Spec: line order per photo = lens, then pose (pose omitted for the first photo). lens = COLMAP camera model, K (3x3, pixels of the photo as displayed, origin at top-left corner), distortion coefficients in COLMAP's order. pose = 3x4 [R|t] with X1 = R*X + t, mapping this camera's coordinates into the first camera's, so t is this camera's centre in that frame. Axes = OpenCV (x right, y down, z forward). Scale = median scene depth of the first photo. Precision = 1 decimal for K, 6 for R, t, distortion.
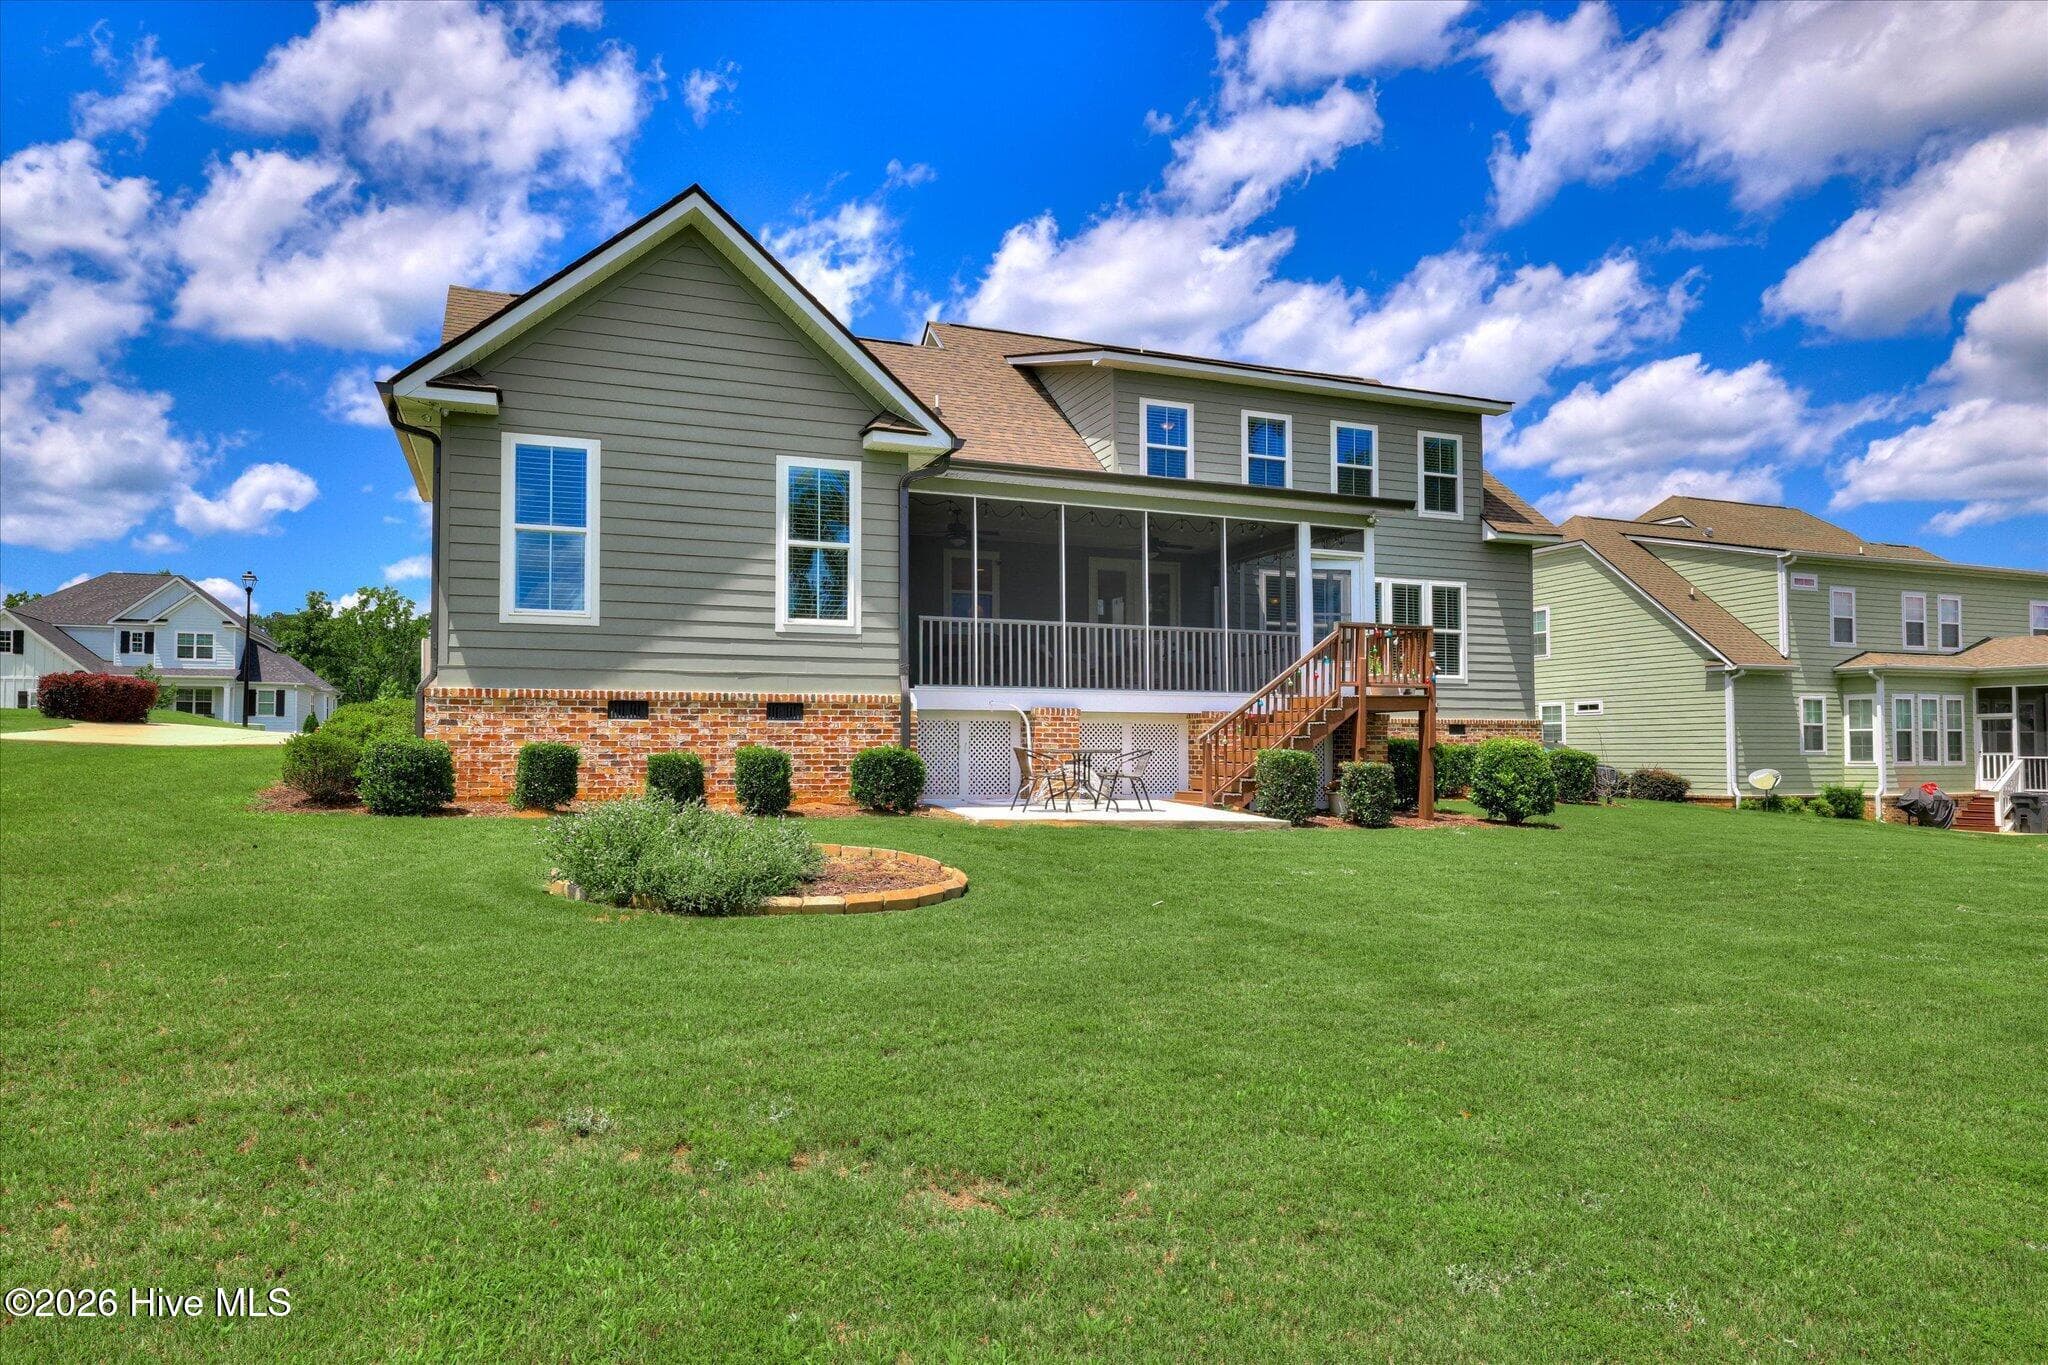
lens RADIAL K [[1442.5, 0, 1024.0], [0, 1442.5, 682.5], [0, 0, 1]] dist [-0.007730, 0.021650]
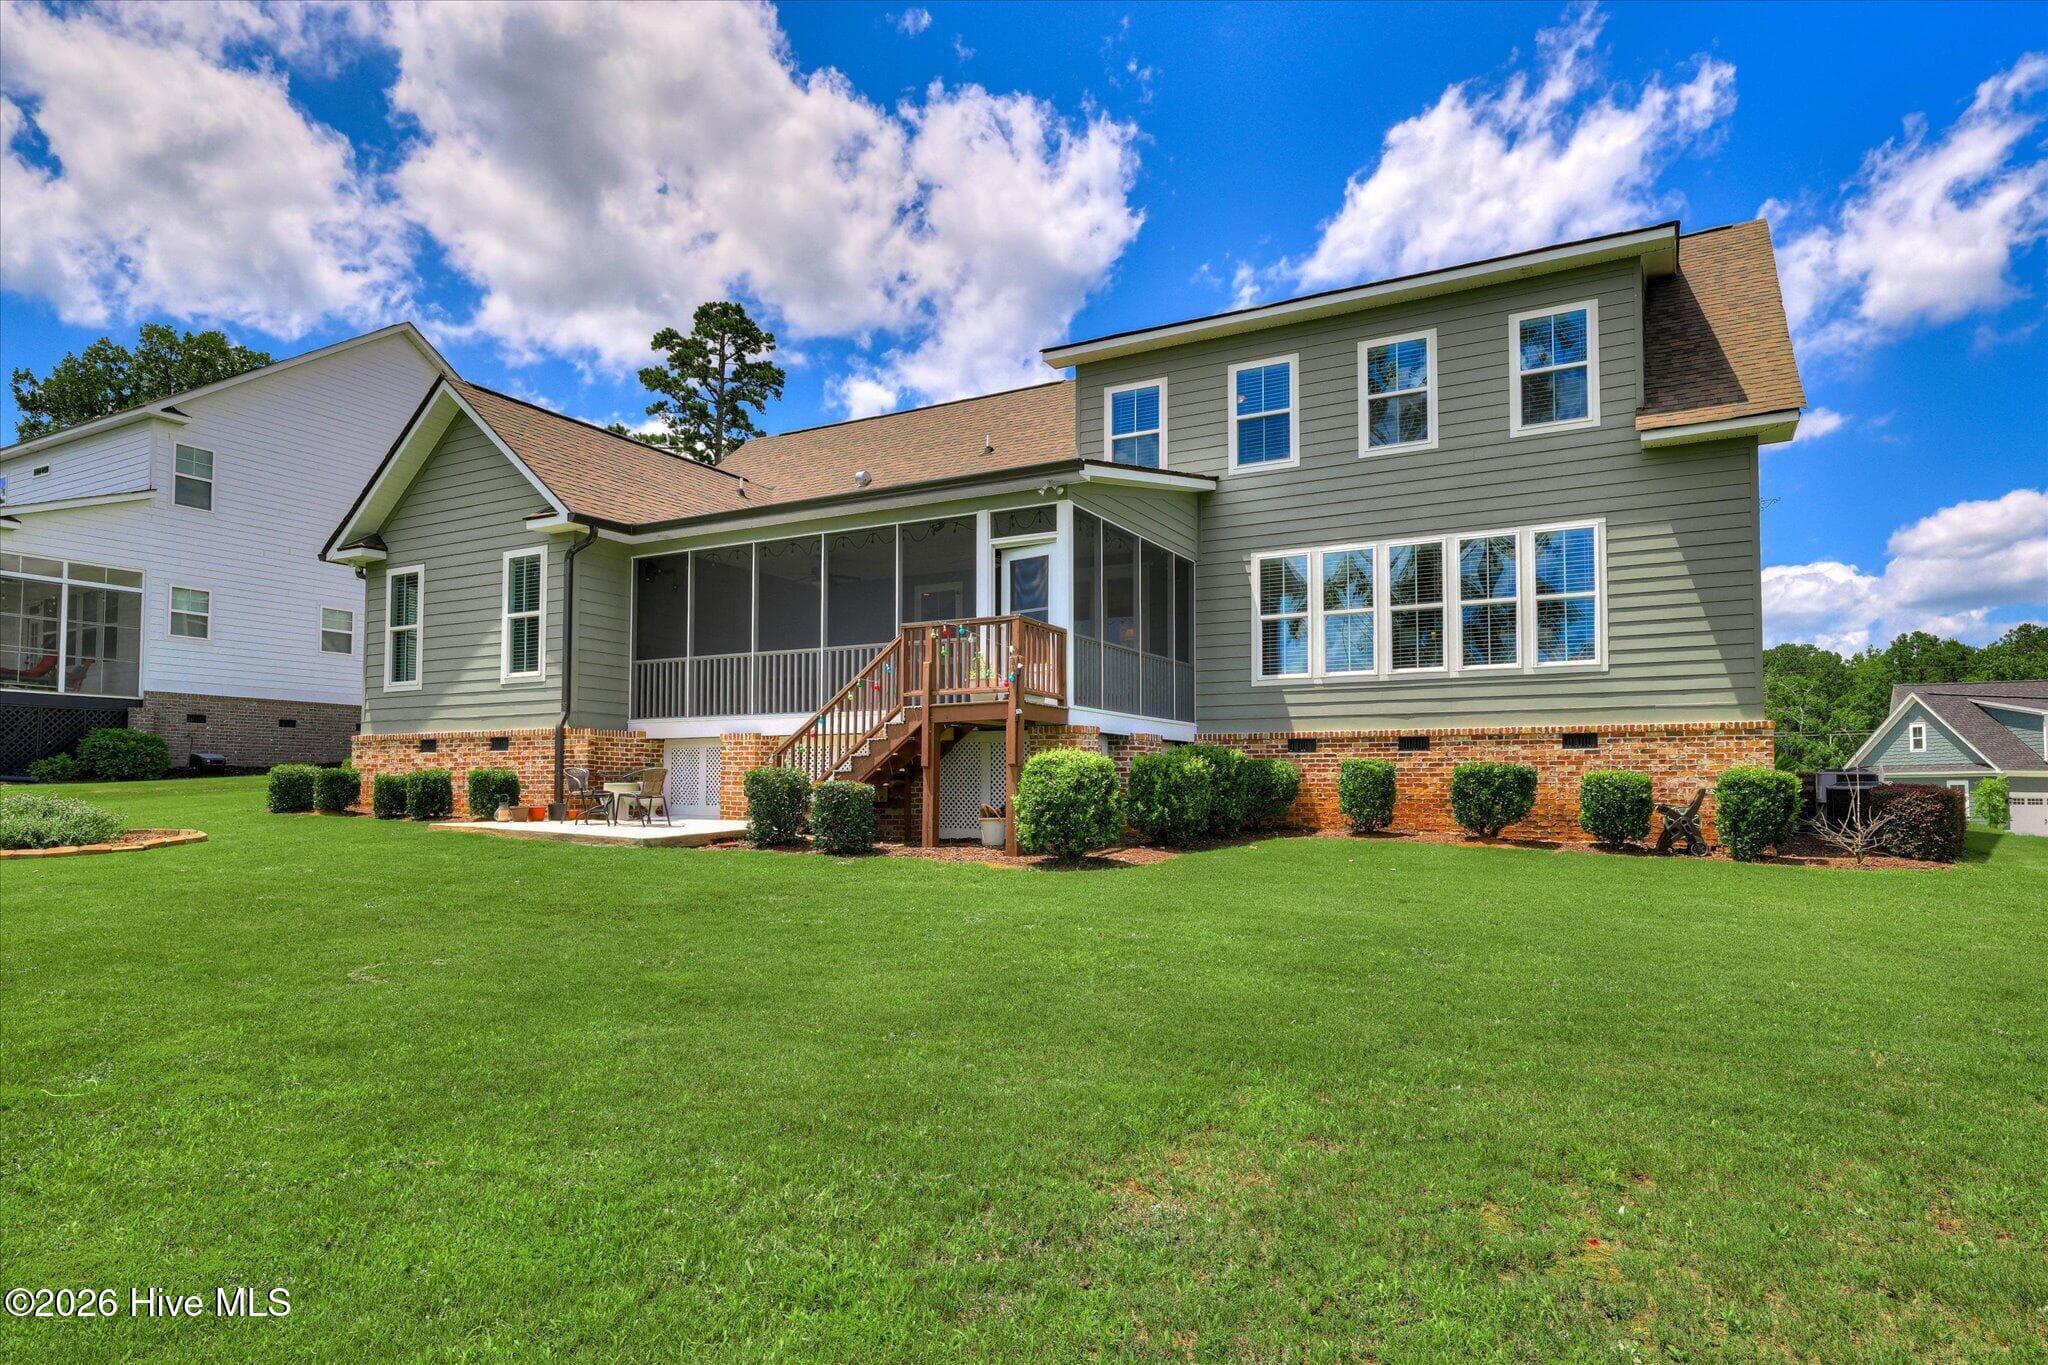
lens RADIAL K [[1384.5, 0, 1024.0], [0, 1384.5, 682.5], [0, 0, 1]] dist [0.004736, 0.002327]
pose [[0.530878, -0.066253, -0.844855, 1.006545], [0.037228, 0.997800, -0.054854, 0.044478], [0.846630, -0.002331, 0.532176, 0.628565]]
